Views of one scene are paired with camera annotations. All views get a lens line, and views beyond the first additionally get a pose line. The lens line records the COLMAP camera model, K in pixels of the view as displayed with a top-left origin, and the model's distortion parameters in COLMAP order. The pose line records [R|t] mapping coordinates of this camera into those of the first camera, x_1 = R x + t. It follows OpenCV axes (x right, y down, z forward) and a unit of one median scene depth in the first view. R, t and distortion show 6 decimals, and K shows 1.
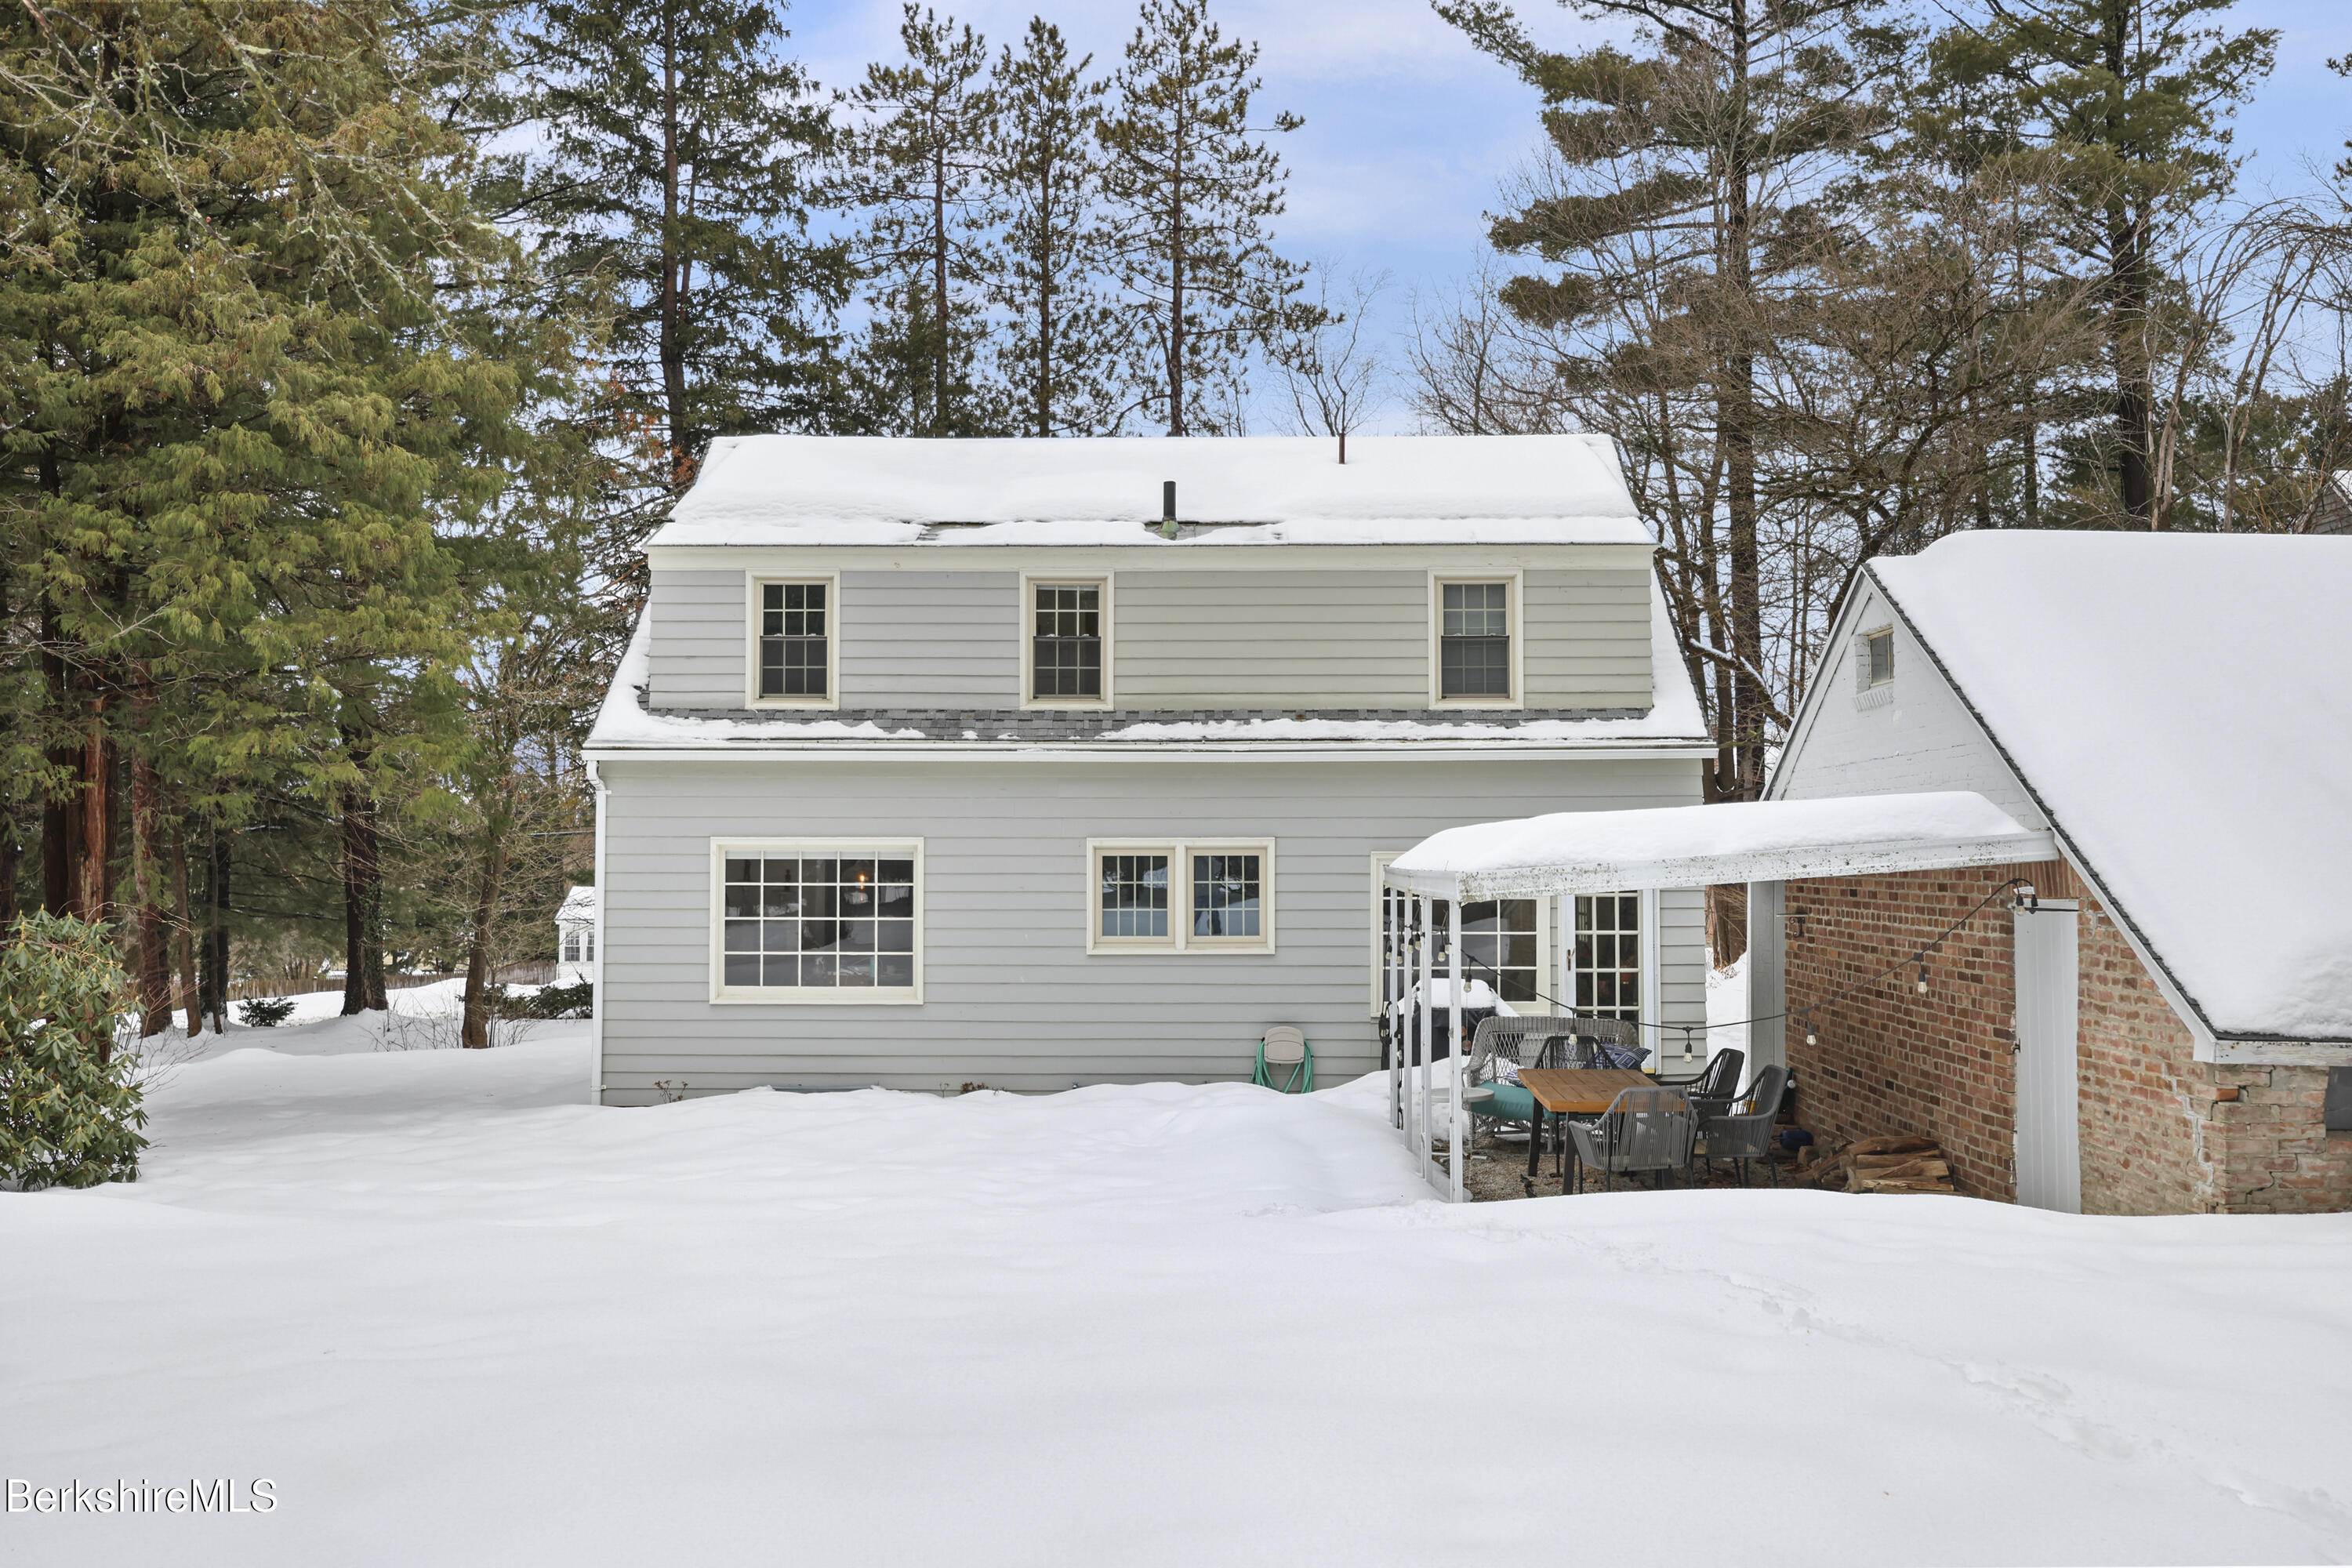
lens RADIAL K [[2024.3, 0, 1176.0], [0, 2024.3, 784.0], [0, 0, 1]] dist [0.000243, 0.006449]
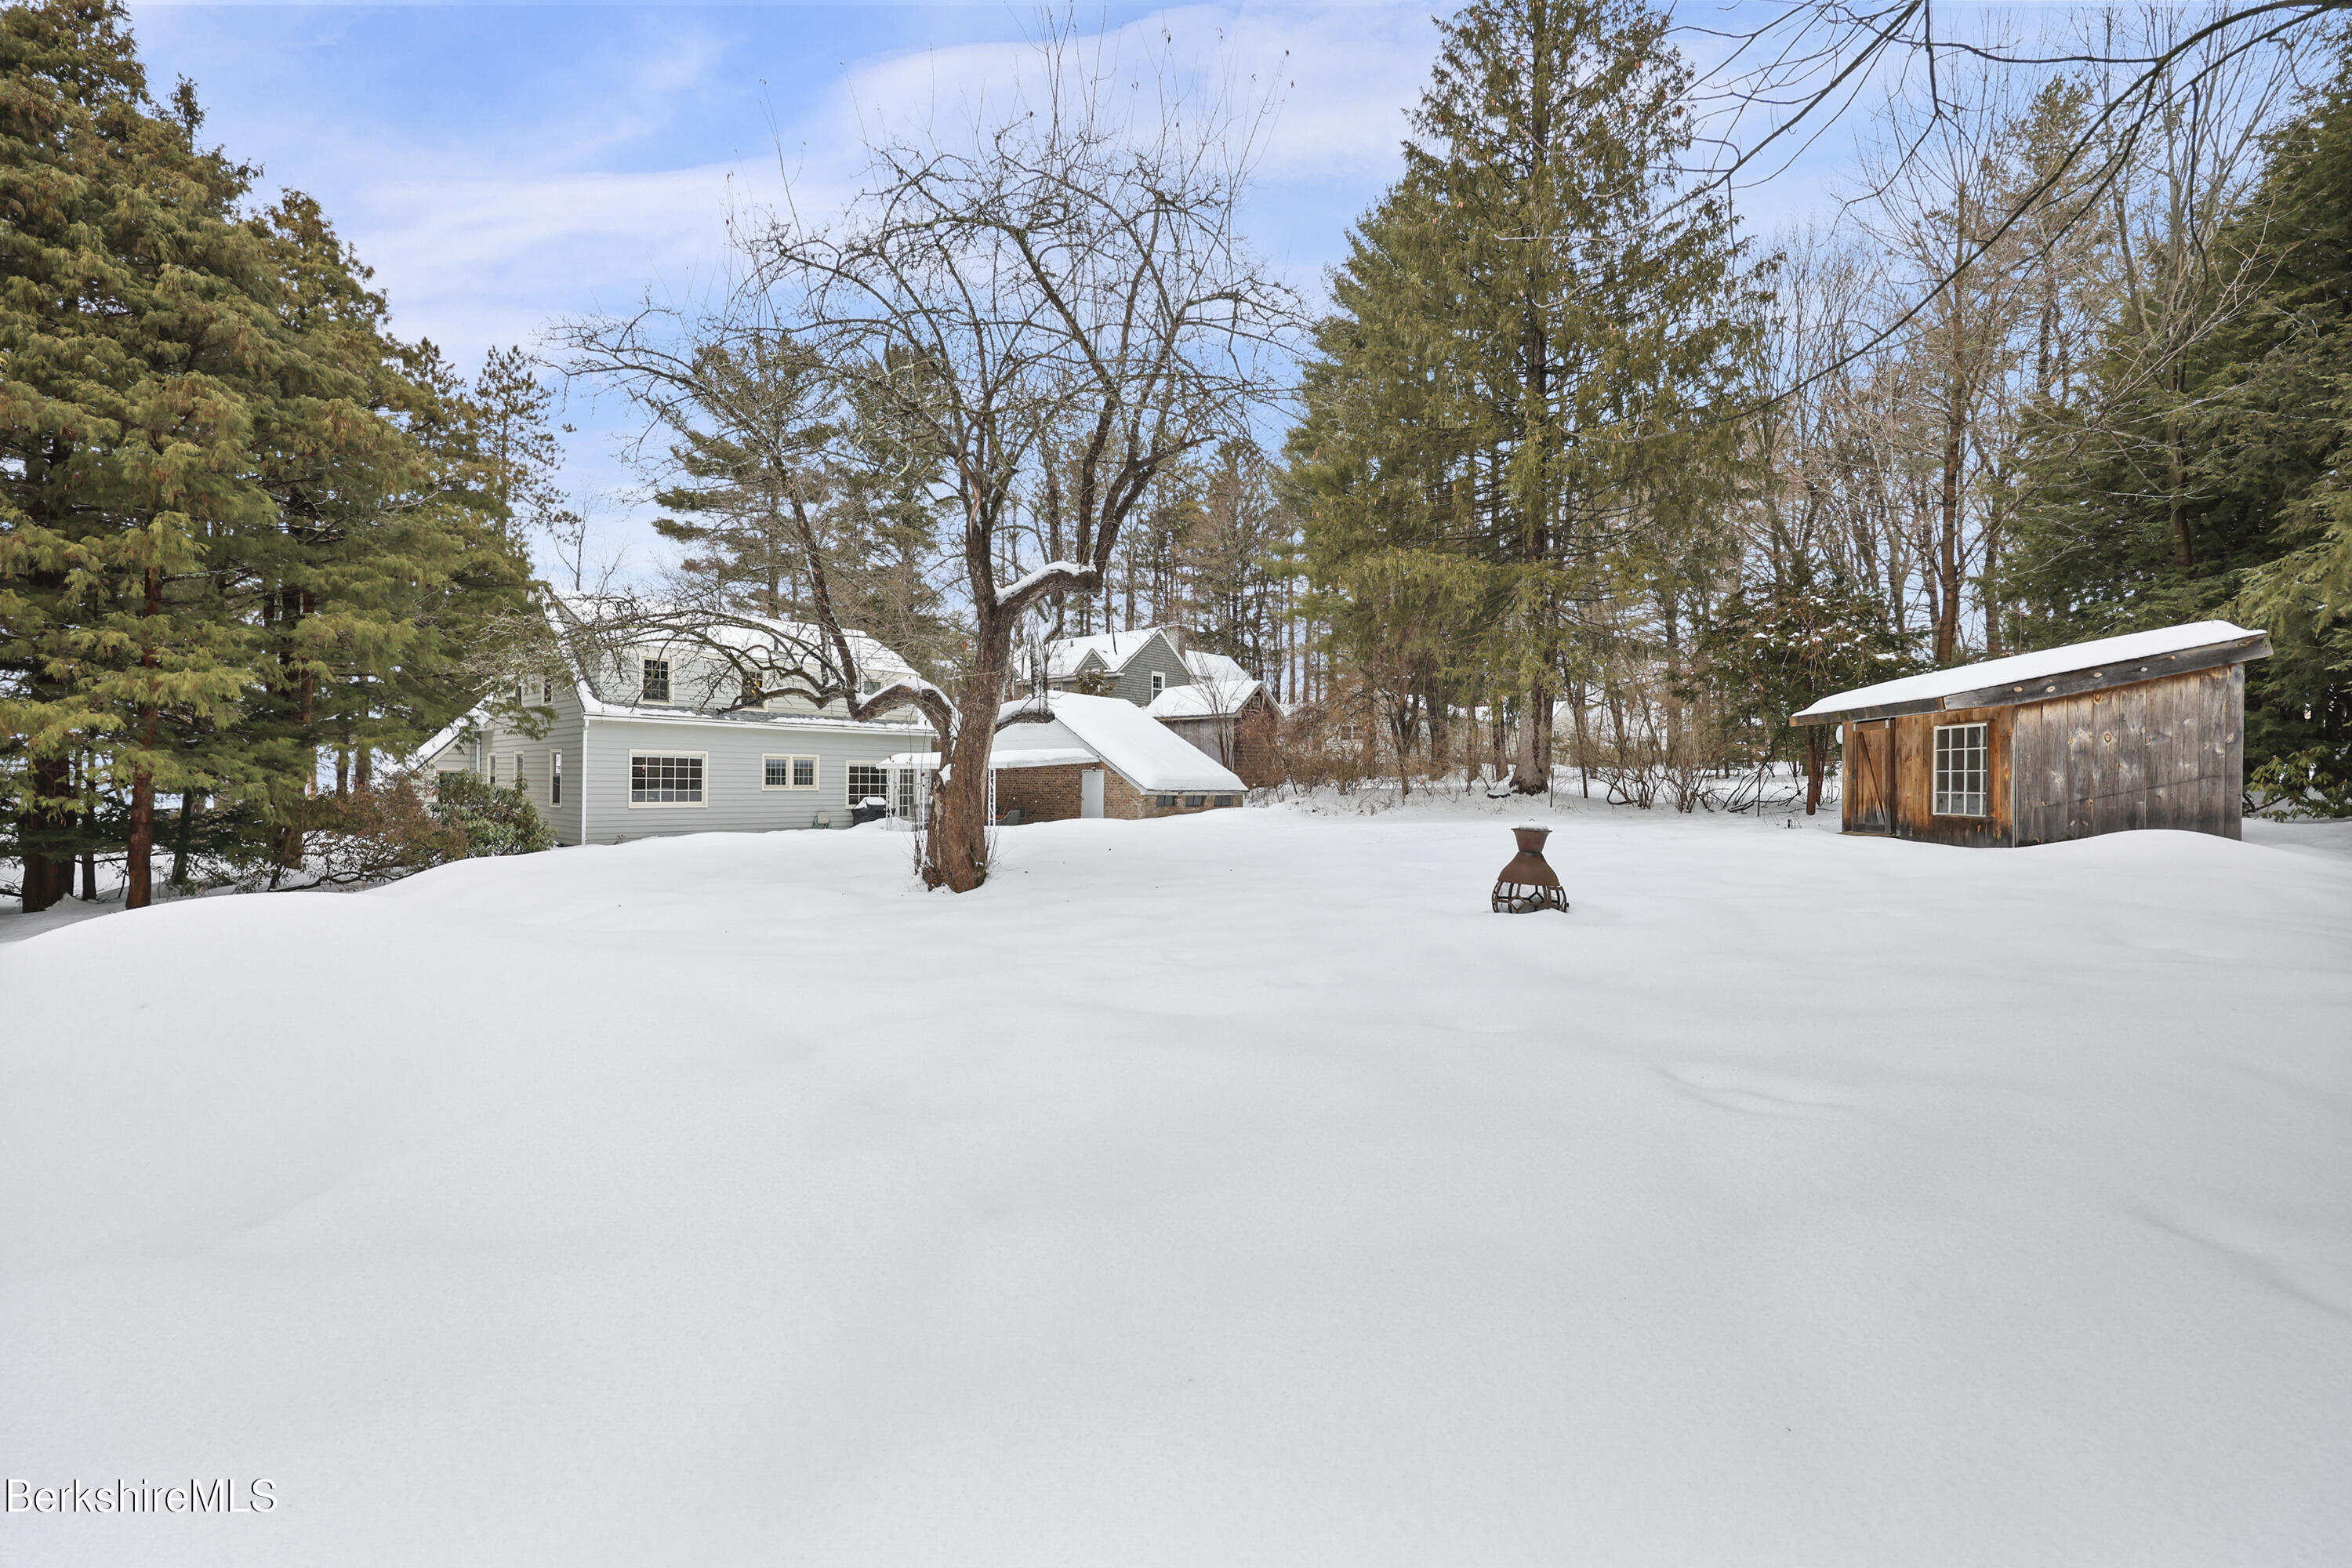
lens RADIAL K [[969.1, 0, 1176.0], [0, 969.1, 784.0], [0, 0, 1]] dist [-0.001767, 0.000050]
pose [[0.644300, 0.006122, 0.764748, -0.386183], [-0.035702, 0.999119, 0.022081, 0.009051], [-0.763939, -0.041530, 0.643951, -0.220776]]
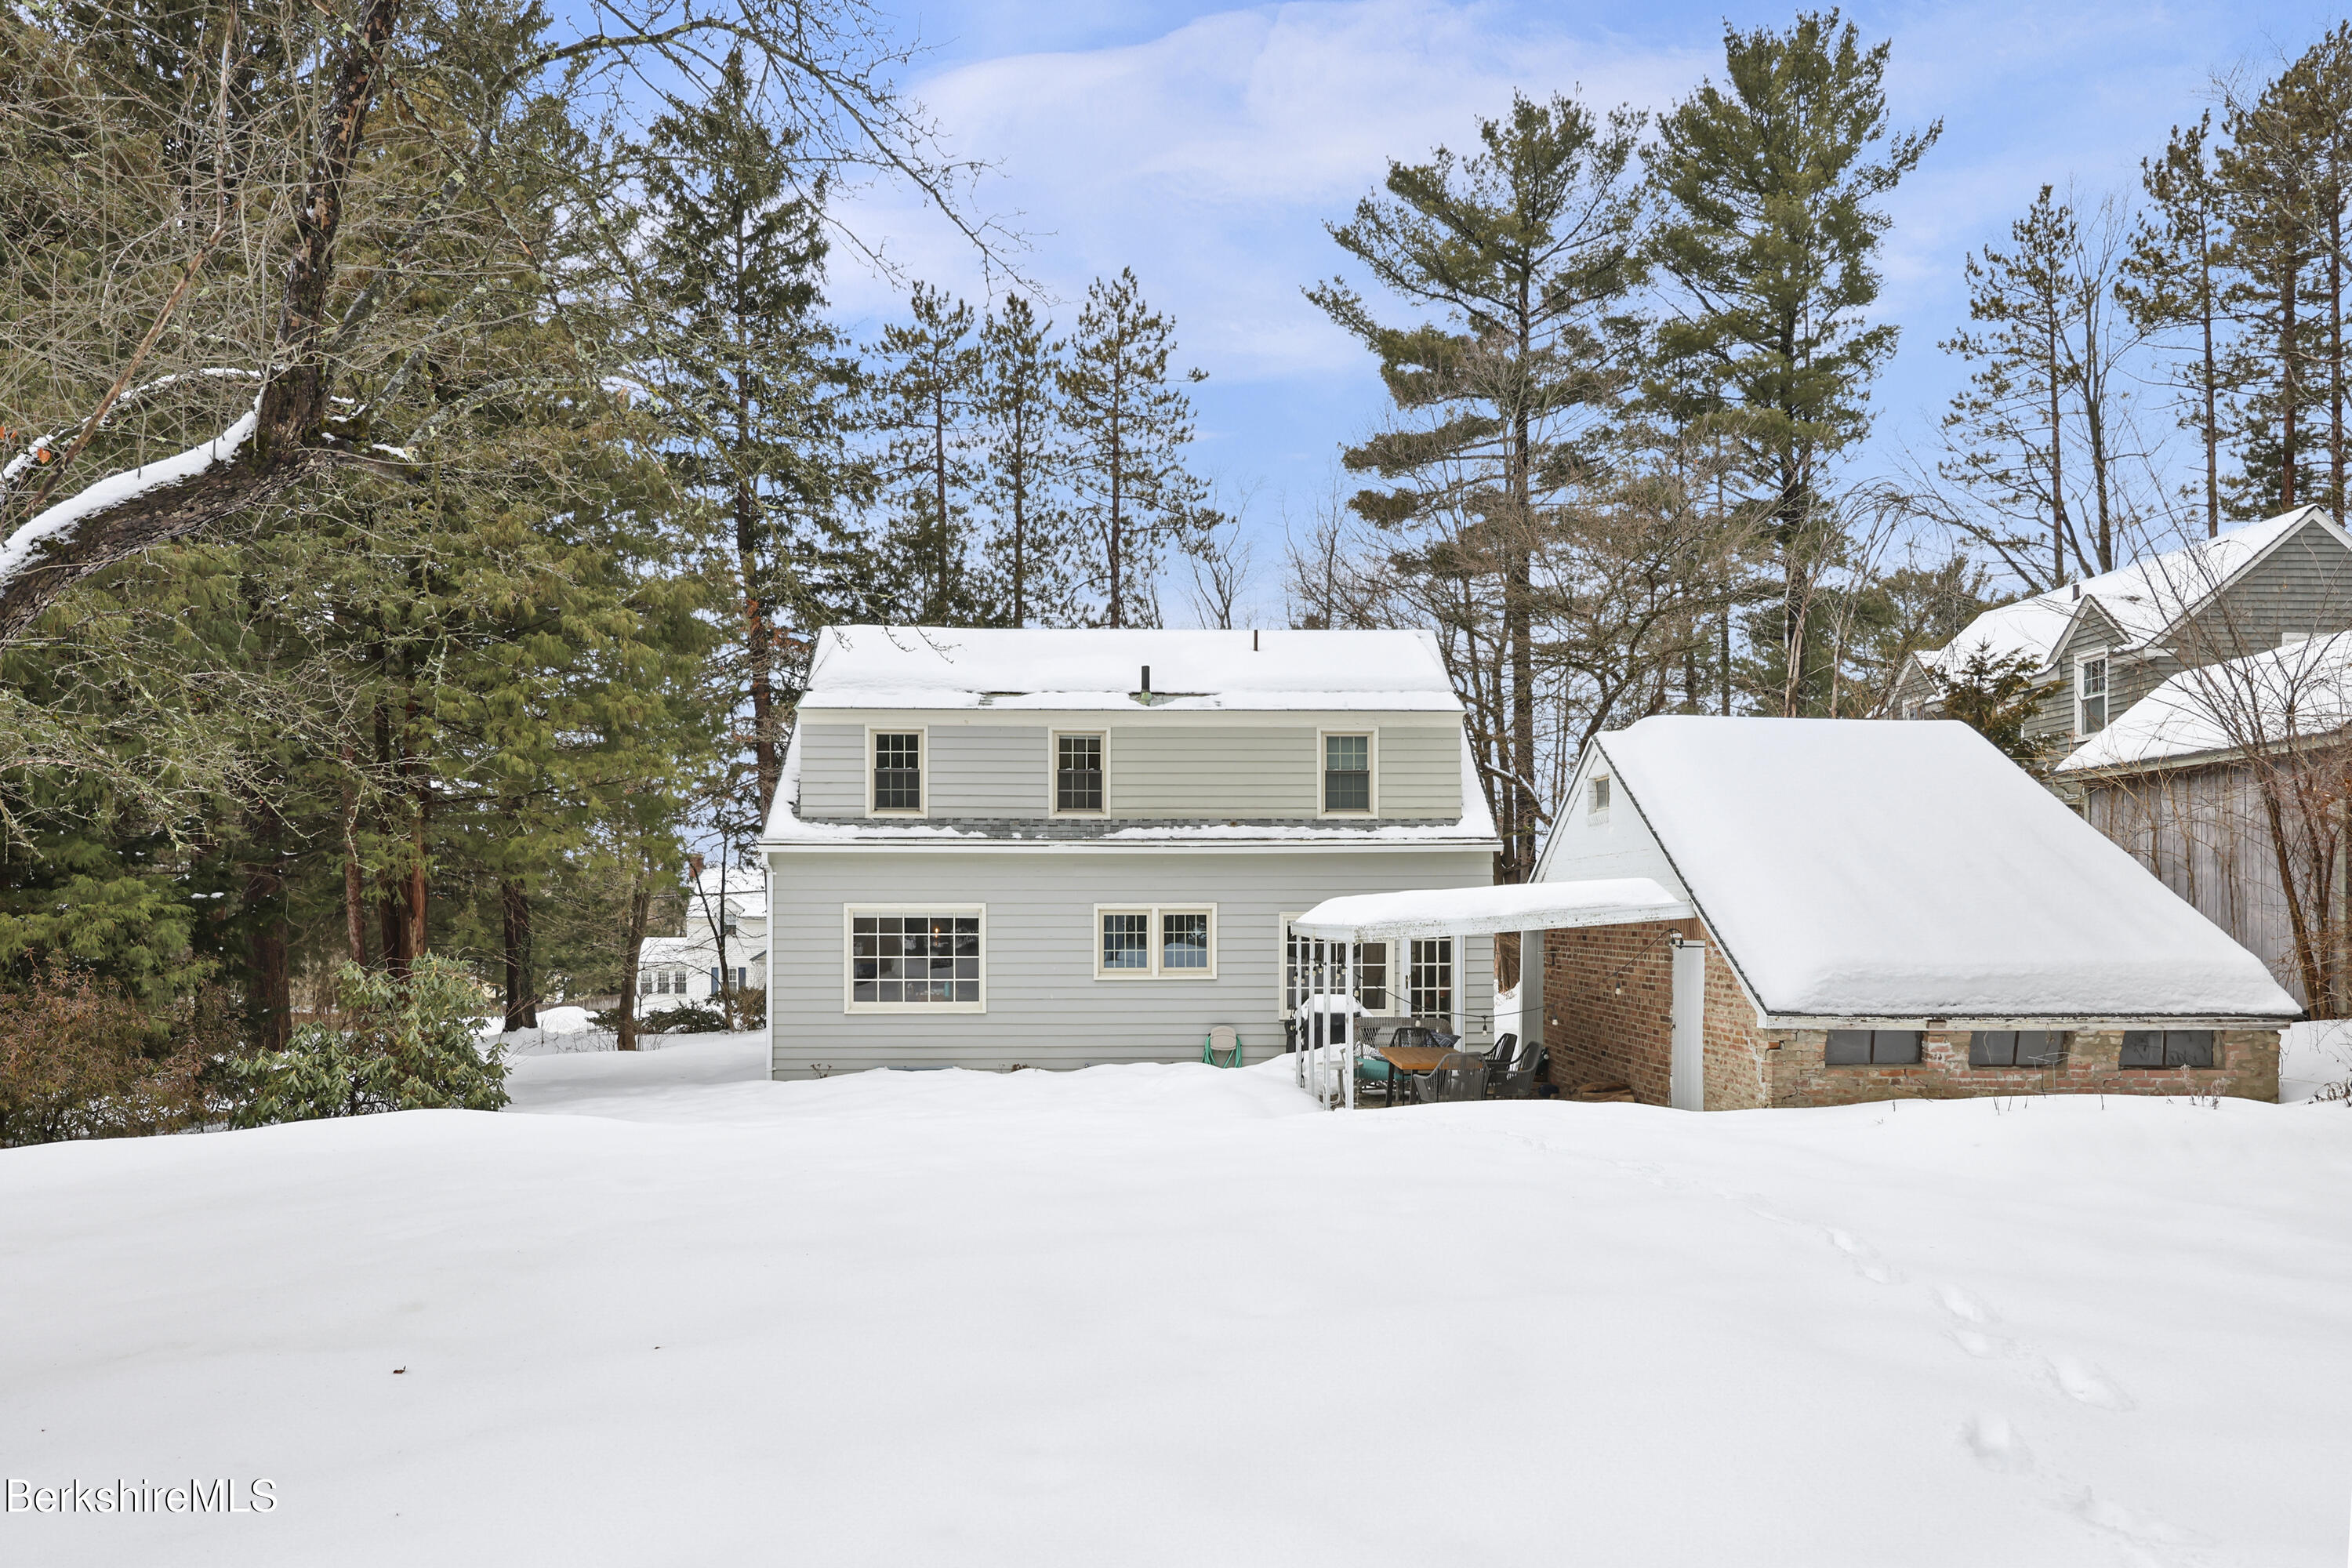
lens RADIAL K [[1576.9, 0, 1191.2], [0, 1576.9, 925.1], [0, 0, 1]] dist [0.008084, 0.000013]
pose [[0.997771, -0.002396, 0.066693, -0.025393], [-0.000527, 0.999042, 0.043769, -0.004517], [-0.066734, -0.043706, 0.996813, -0.094060]]
